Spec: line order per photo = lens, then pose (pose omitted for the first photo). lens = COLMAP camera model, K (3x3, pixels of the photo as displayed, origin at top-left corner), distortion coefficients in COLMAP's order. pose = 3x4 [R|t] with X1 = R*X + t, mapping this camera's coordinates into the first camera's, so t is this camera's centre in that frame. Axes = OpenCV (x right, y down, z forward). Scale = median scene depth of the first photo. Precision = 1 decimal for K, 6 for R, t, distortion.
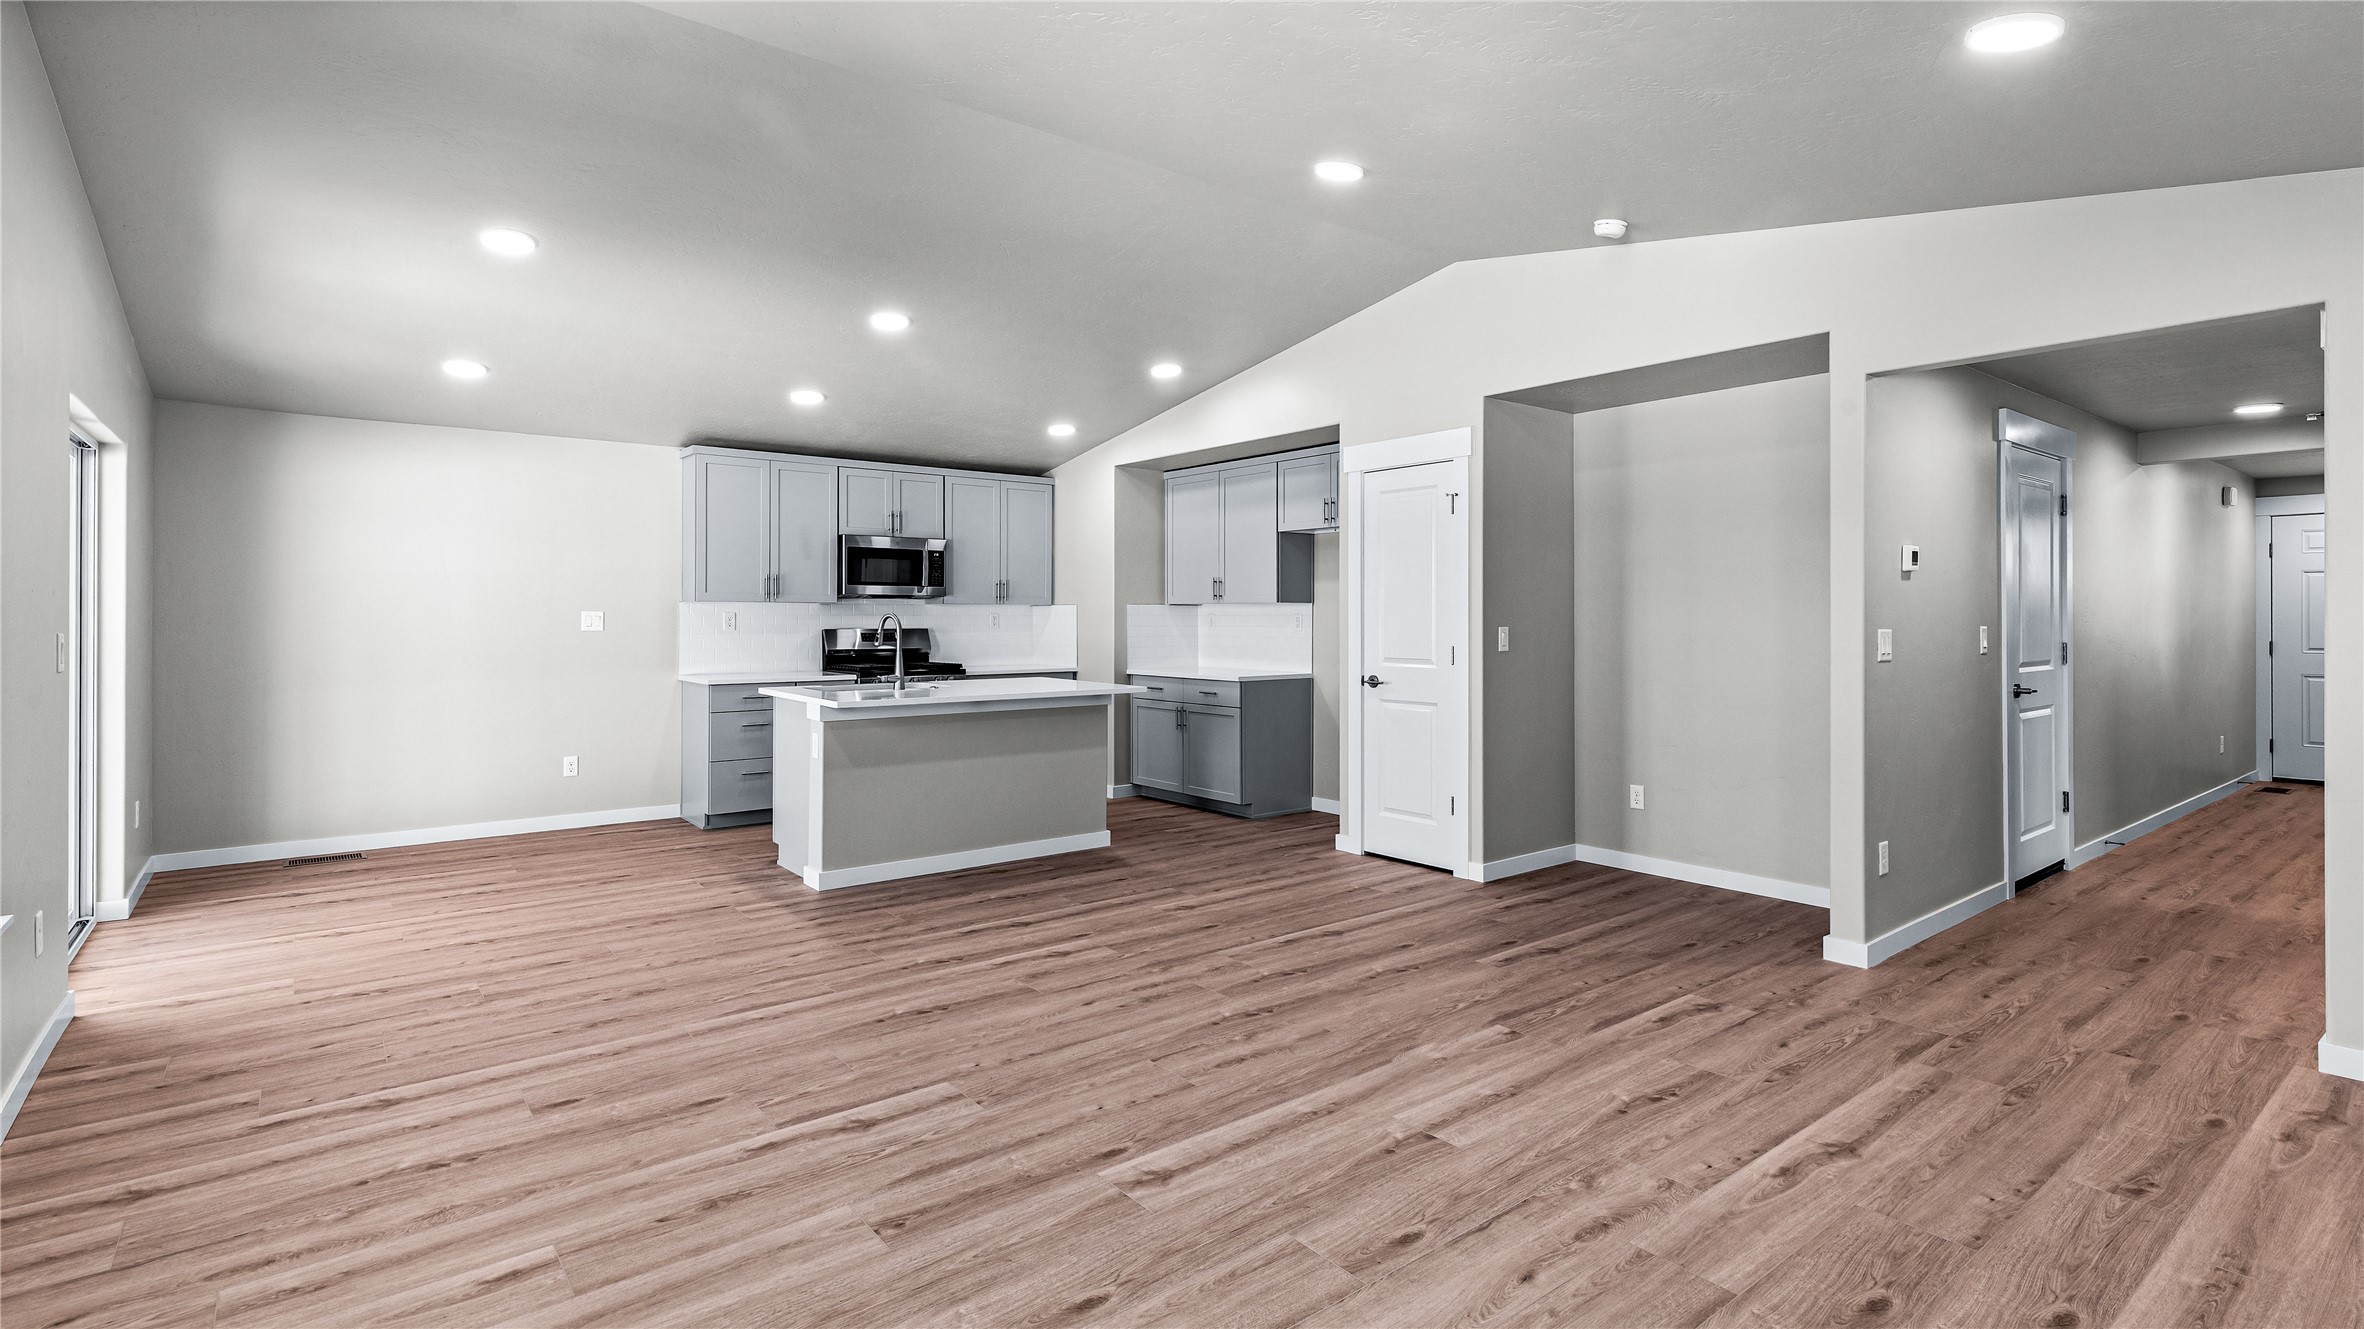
lens RADIAL K [[1147.2, 0, 1166.5], [0, 1147.2, 609.5], [0, 0, 1]] dist [0.000164, 0.000395]
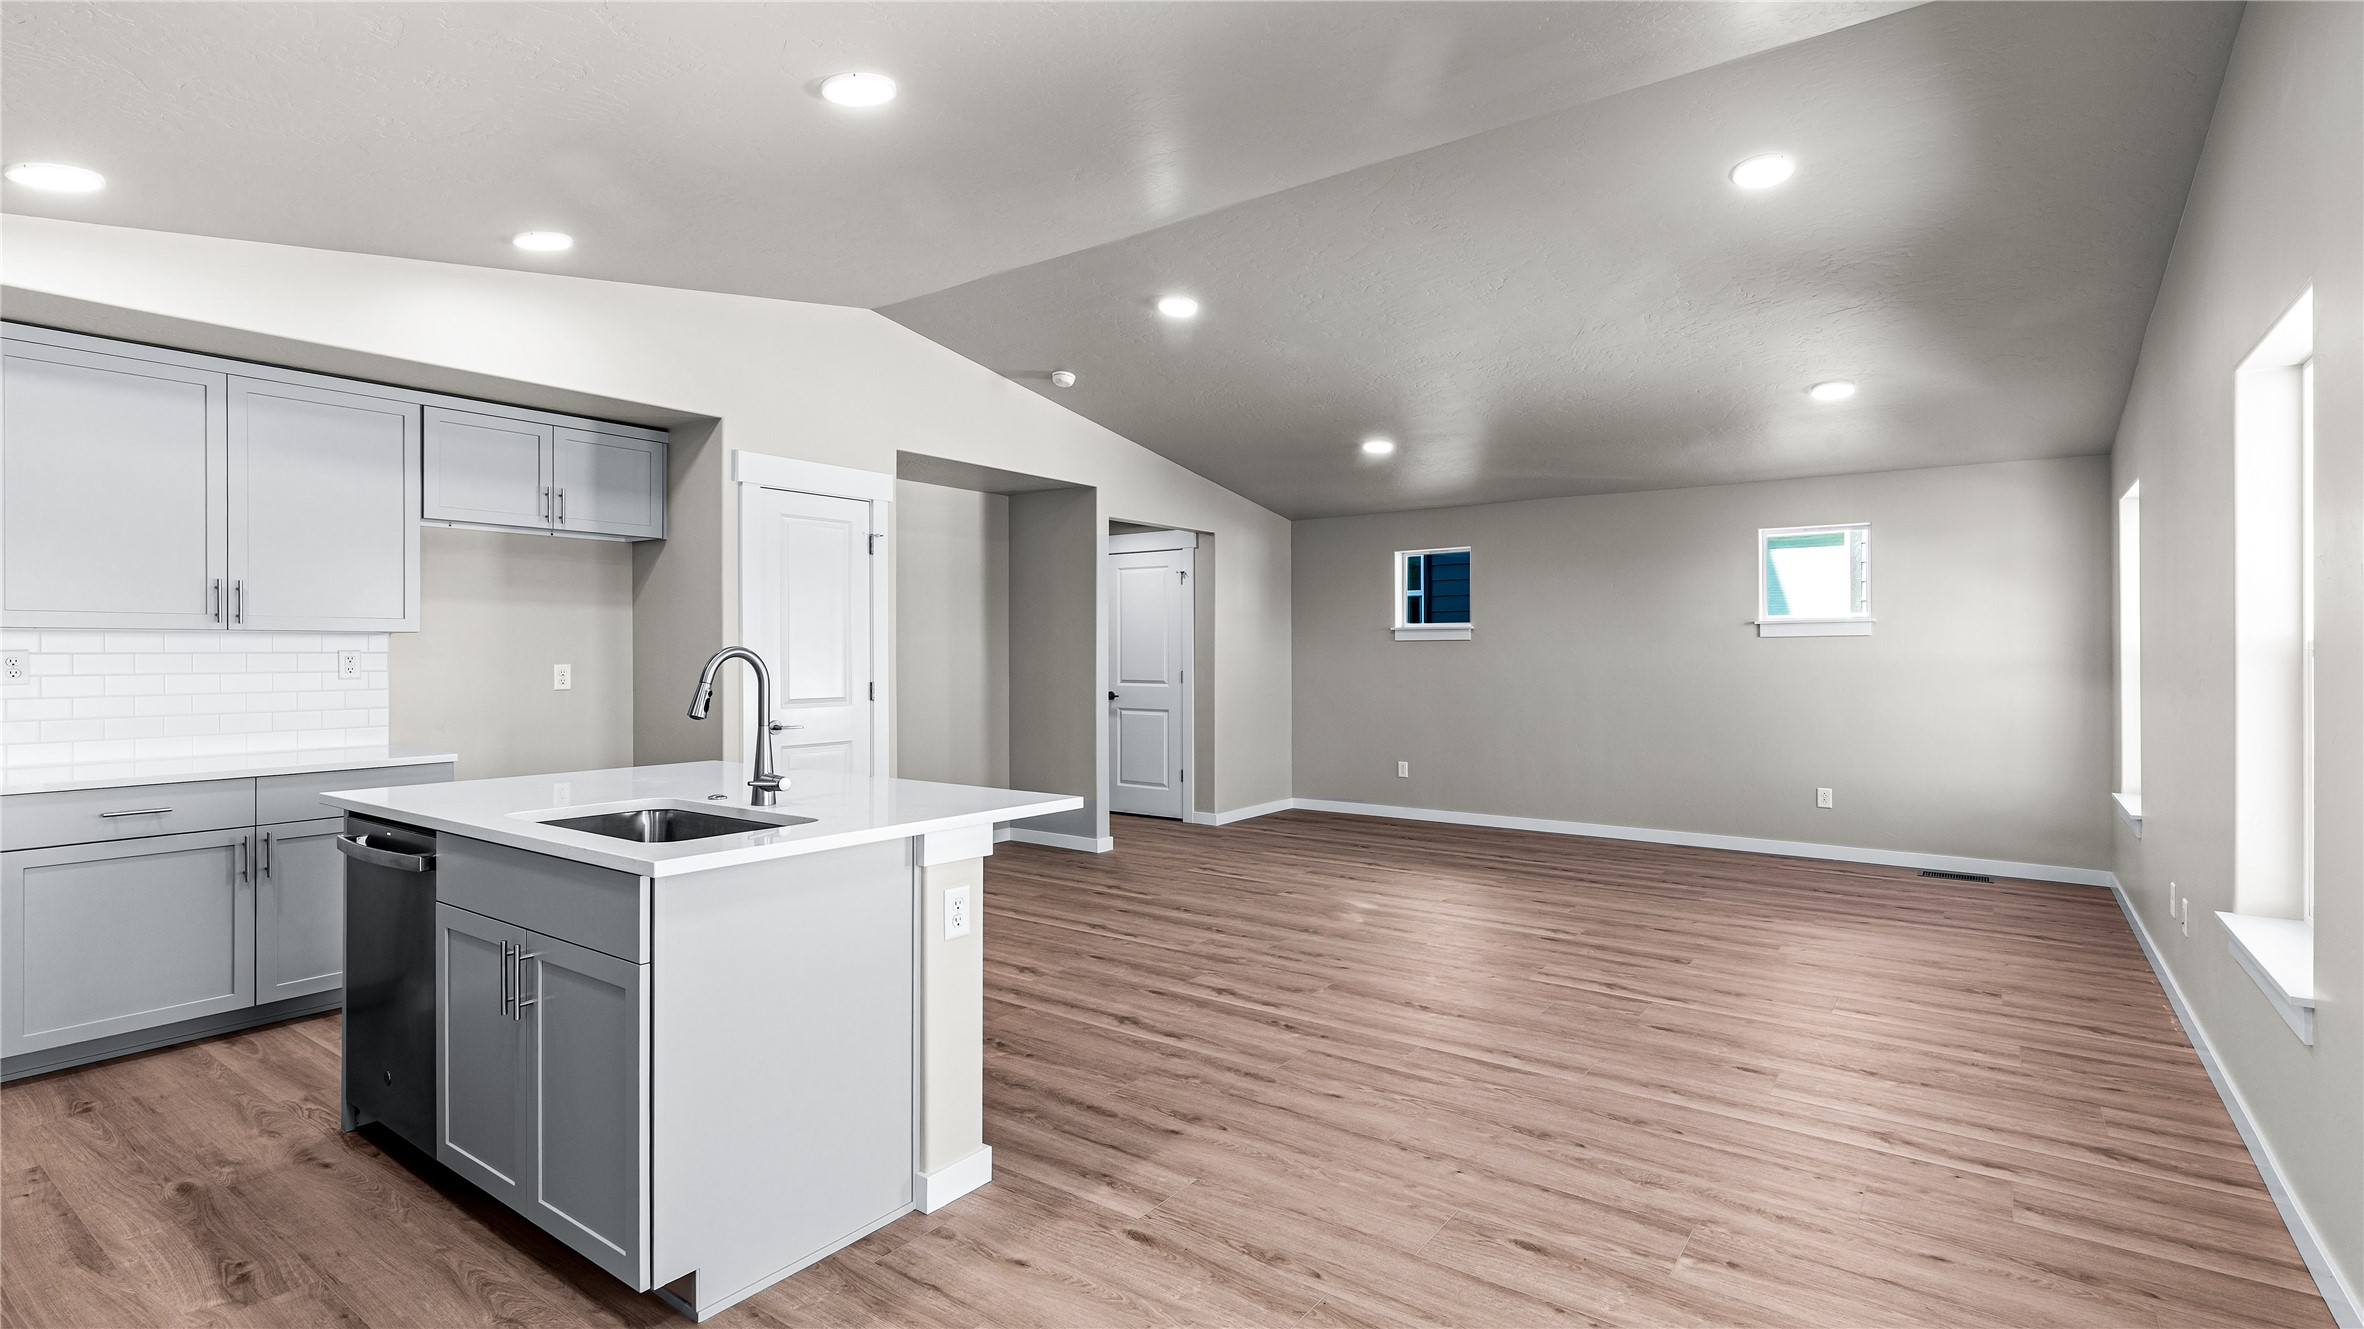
lens RADIAL K [[1135.9, 0, 1155.5], [0, 1135.9, 655.6], [0, 0, 1]] dist [-0.002275, -0.000582]
pose [[-0.288344, -0.002609, 0.957523, -1.453689], [-0.003253, 0.999993, 0.001745, 0.008646], [-0.957521, -0.002612, -0.288351, 1.910163]]
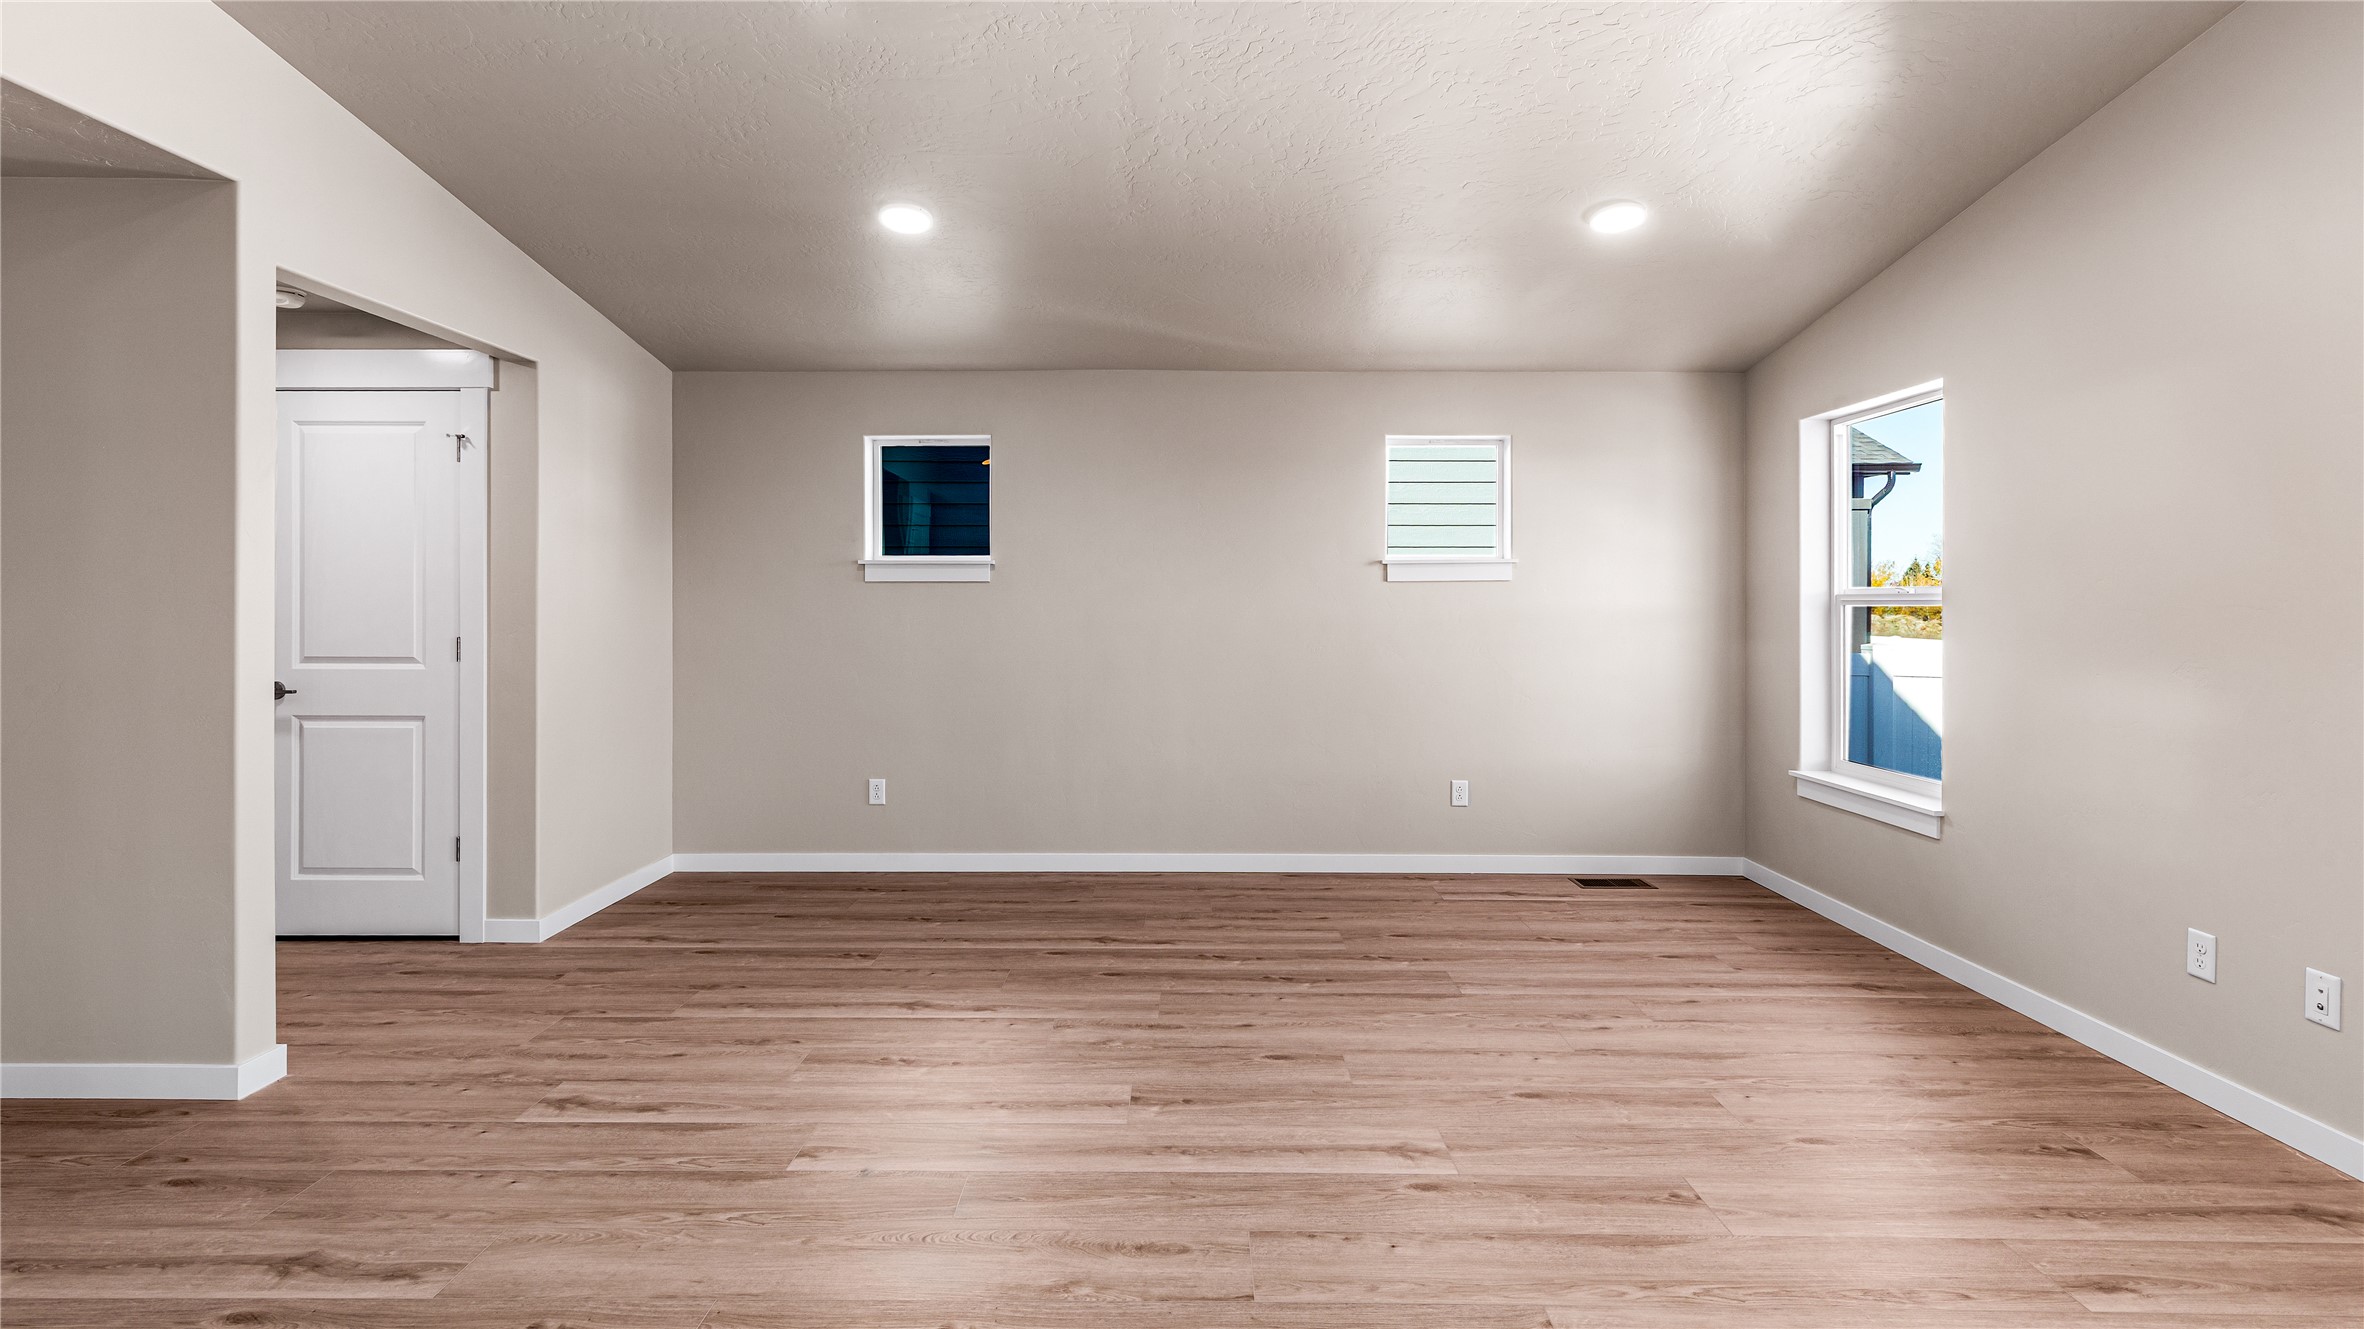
lens RADIAL K [[1147.2, 0, 1166.5], [0, 1147.2, 609.5], [0, 0, 1]] dist [0.000164, 0.000395]
pose [[-0.795789, -0.005730, 0.605546, -0.384643], [-0.004347, 0.999984, 0.003749, 0.008314], [-0.605558, 0.000351, -0.795801, 1.644148]]
